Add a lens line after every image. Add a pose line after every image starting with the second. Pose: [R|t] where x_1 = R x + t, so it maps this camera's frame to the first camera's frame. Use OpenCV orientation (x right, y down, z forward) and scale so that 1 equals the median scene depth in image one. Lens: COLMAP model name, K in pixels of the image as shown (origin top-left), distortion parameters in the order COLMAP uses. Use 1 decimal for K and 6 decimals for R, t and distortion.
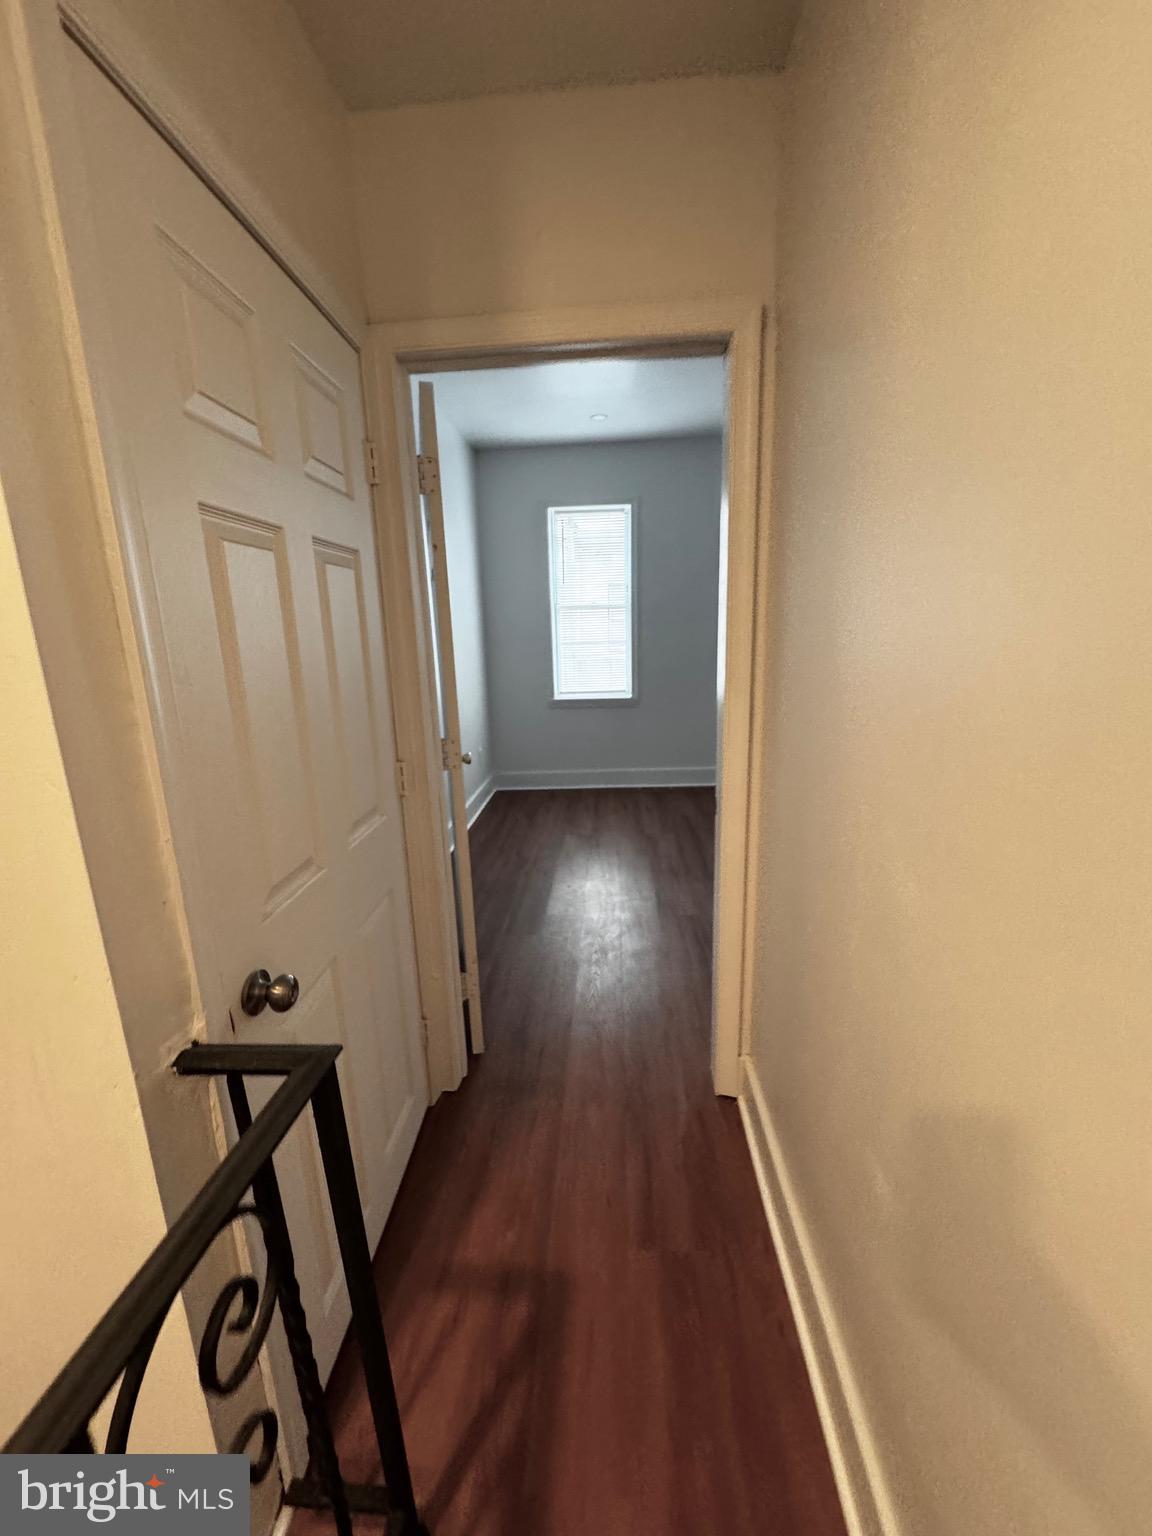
lens RADIAL K [[608.8, 0, 564.7], [0, 608.8, 754.6], [0, 0, 1]] dist [-0.000792, 0.000519]
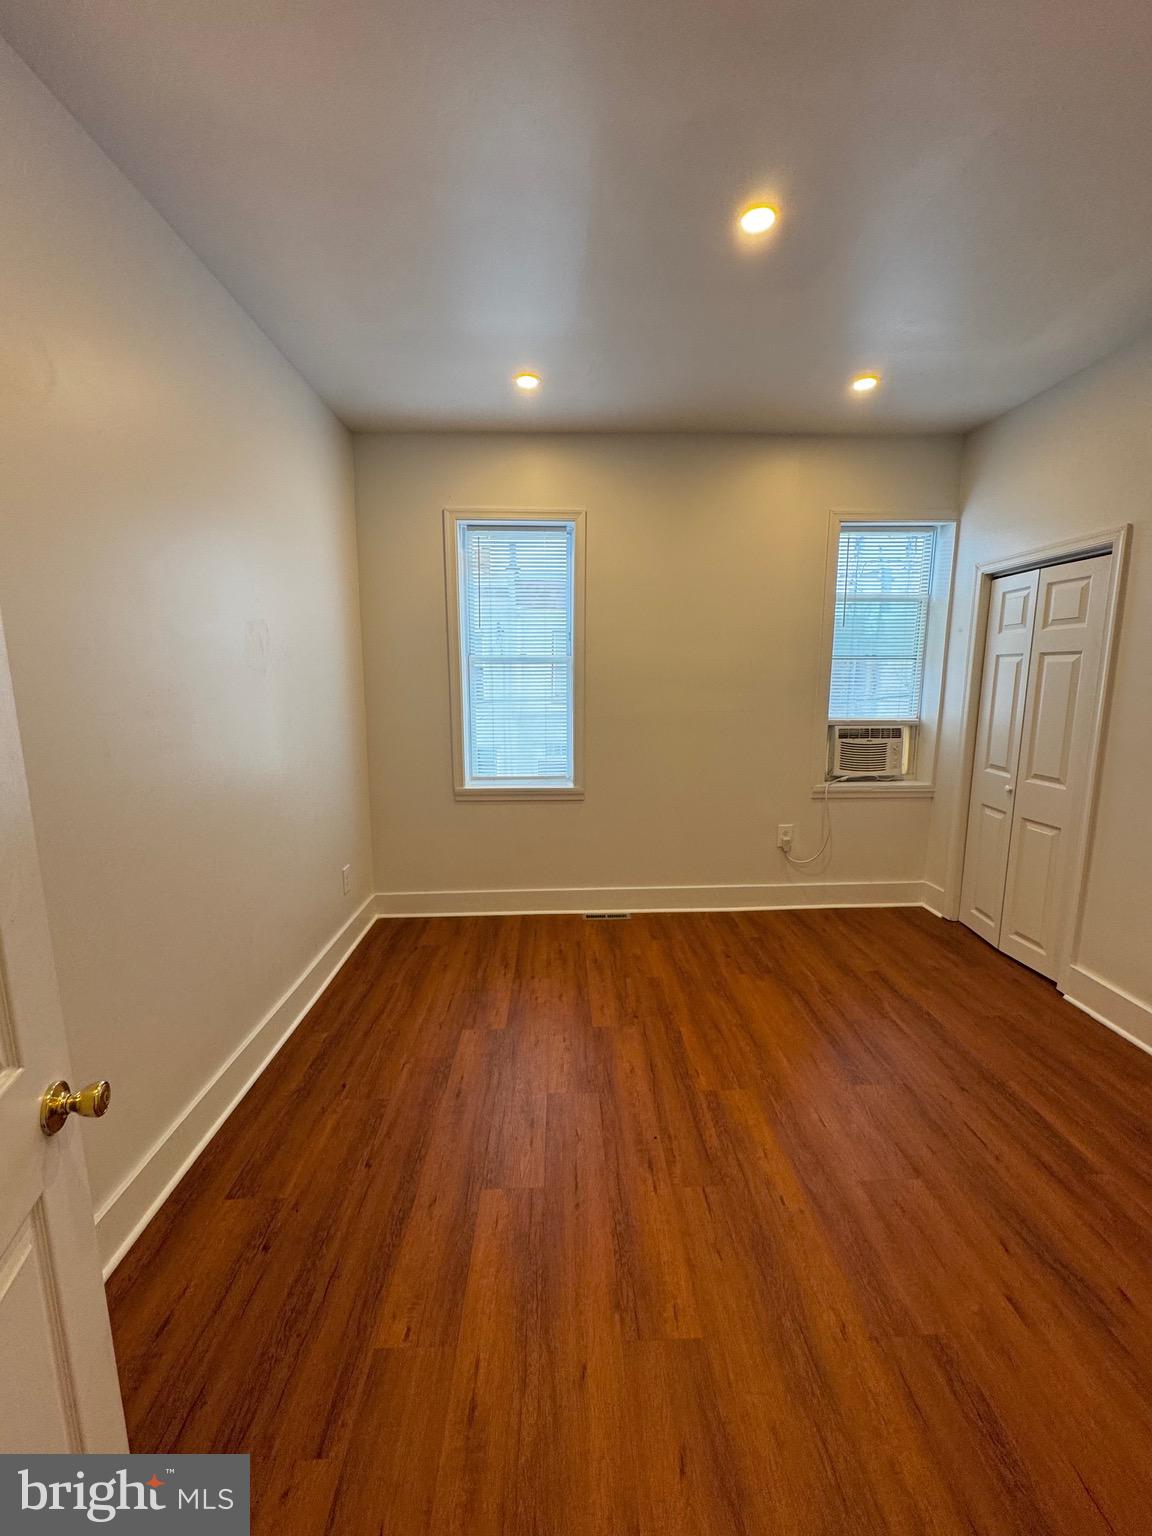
lens RADIAL K [[608.8, 0, 579.9], [0, 608.8, 767.7], [0, 0, 1]] dist [-0.000792, 0.000519]
pose [[0.993181, 0.013008, 0.115851, 0.036620], [-0.005935, 0.998108, -0.061193, -0.079962], [-0.116428, 0.060088, 0.991380, 0.310914]]
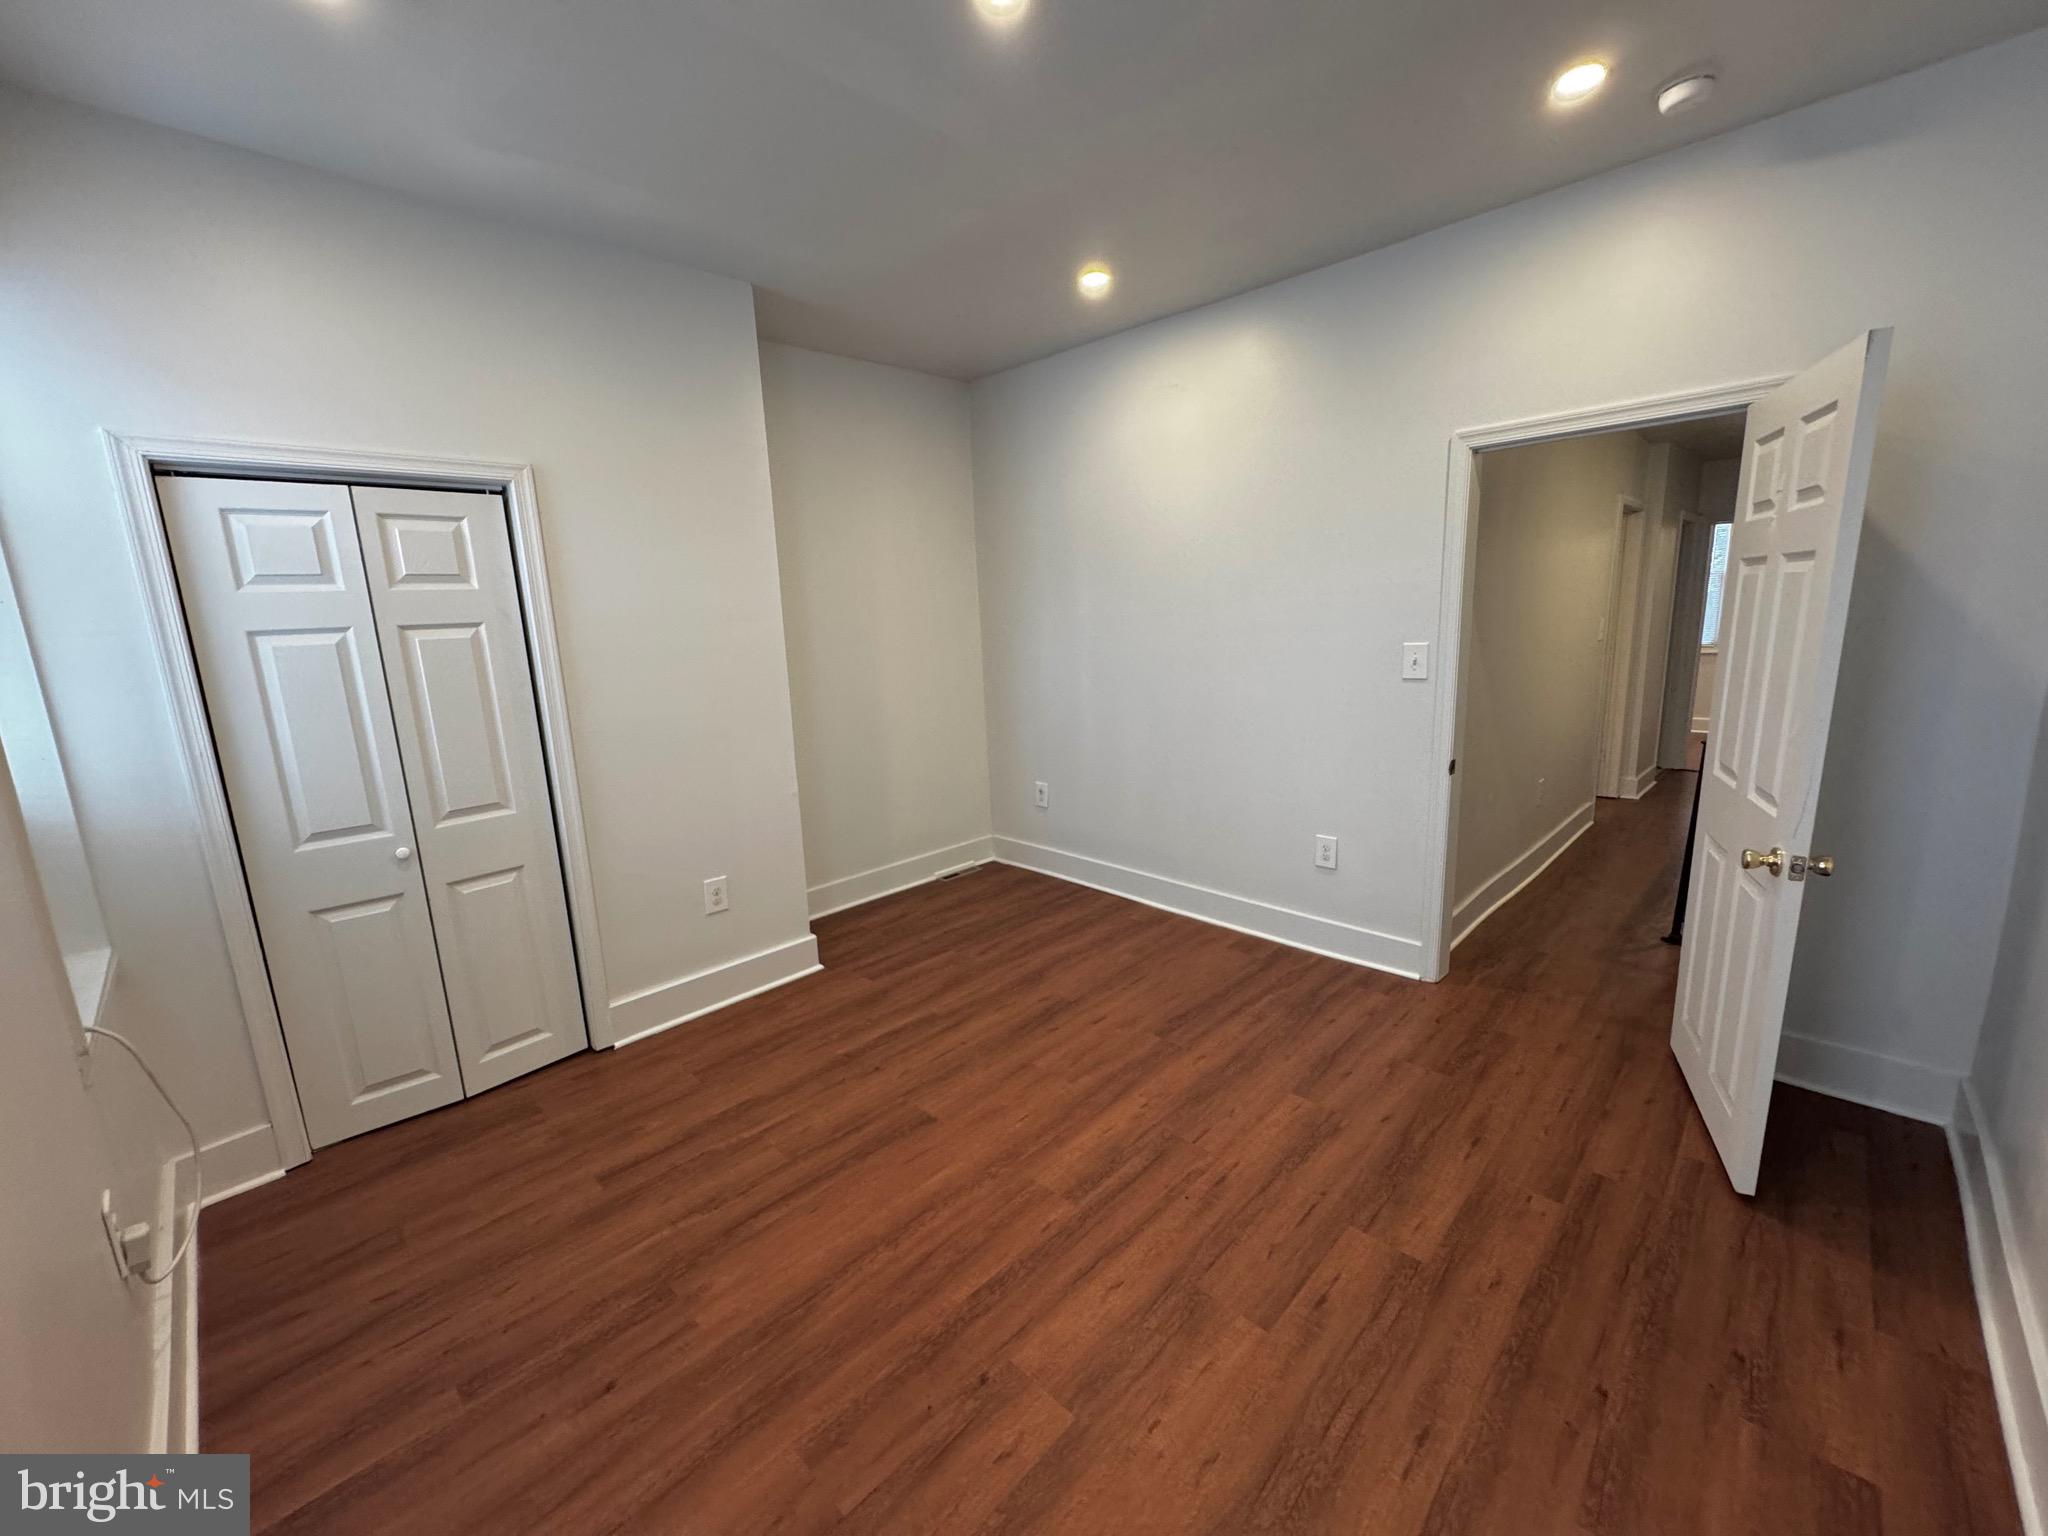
lens RADIAL K [[811.8, 0, 1021.1], [0, 811.8, 768.9], [0, 0, 1]] dist [-0.000792, 0.000519]
pose [[-0.762923, -0.058128, 0.643871, -0.062728], [0.203732, 0.923585, 0.324783, -0.232711], [-0.613549, 0.378961, -0.692782, 0.978171]]
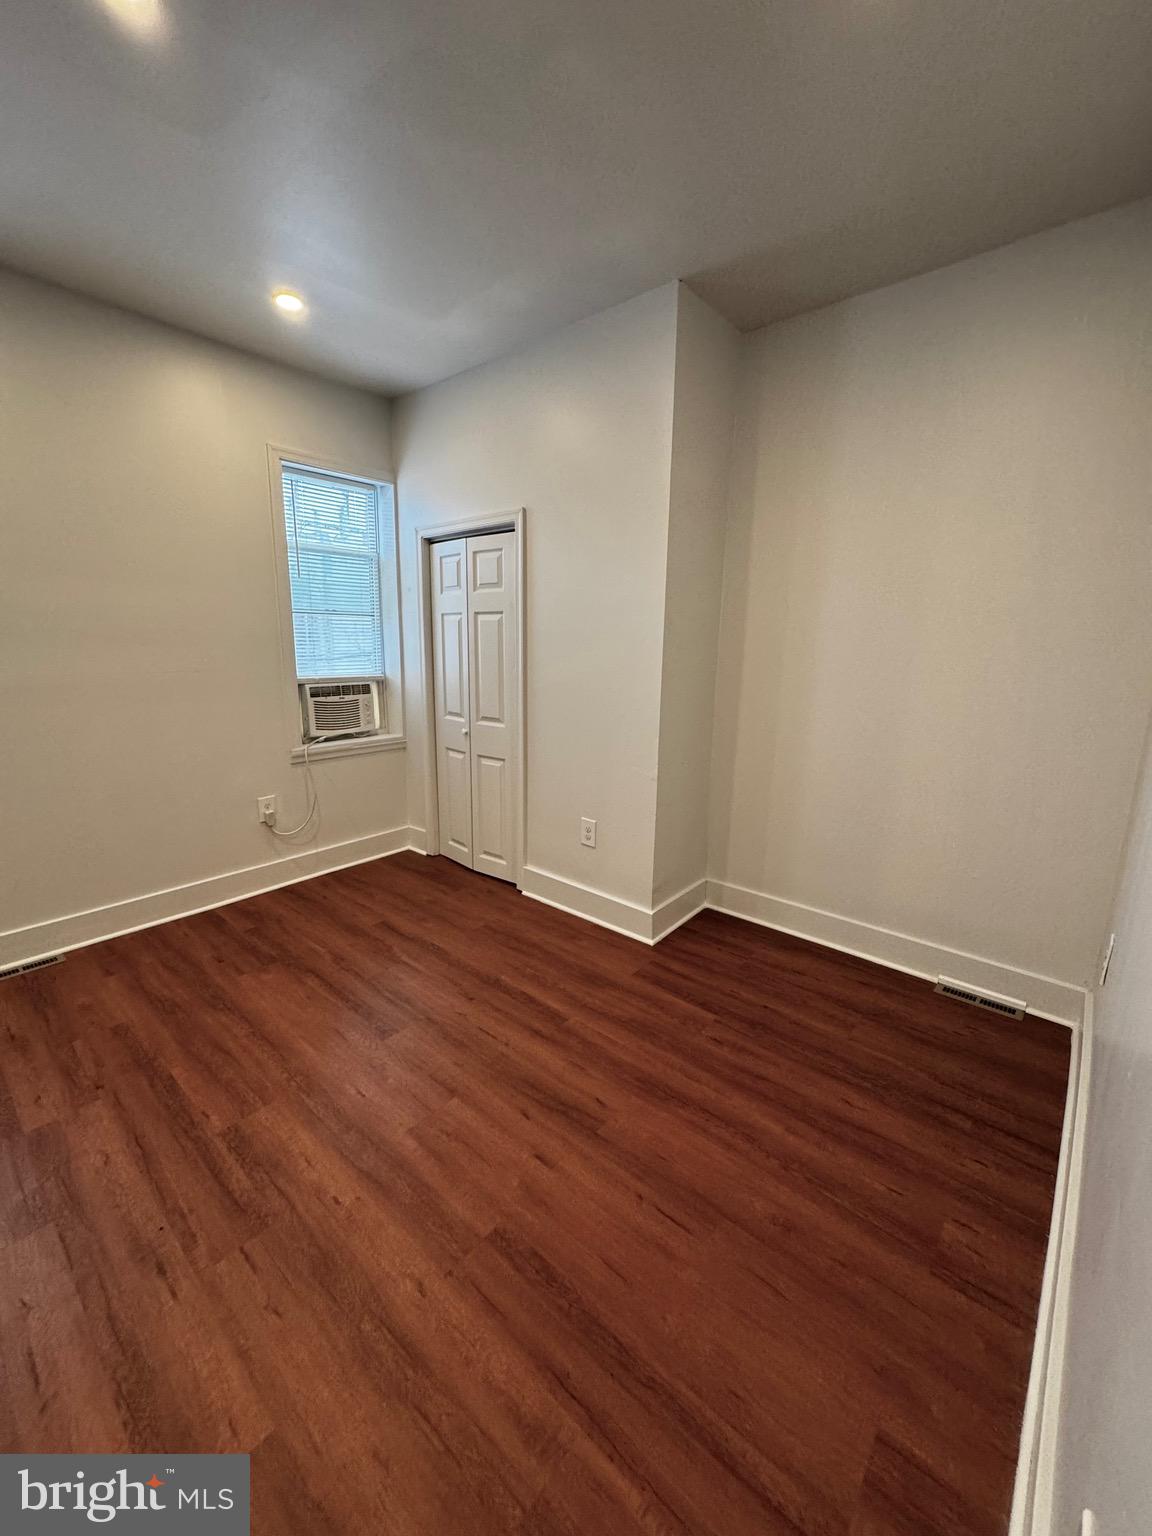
lens RADIAL K [[608.8, 0, 570.7], [0, 608.8, 765.3], [0, 0, 1]] dist [-0.000792, 0.000519]
pose [[0.592540, -0.123331, 0.796044, 0.042975], [0.139652, 0.988974, 0.049270, -0.077595], [-0.793343, 0.081975, 0.603230, 0.350788]]
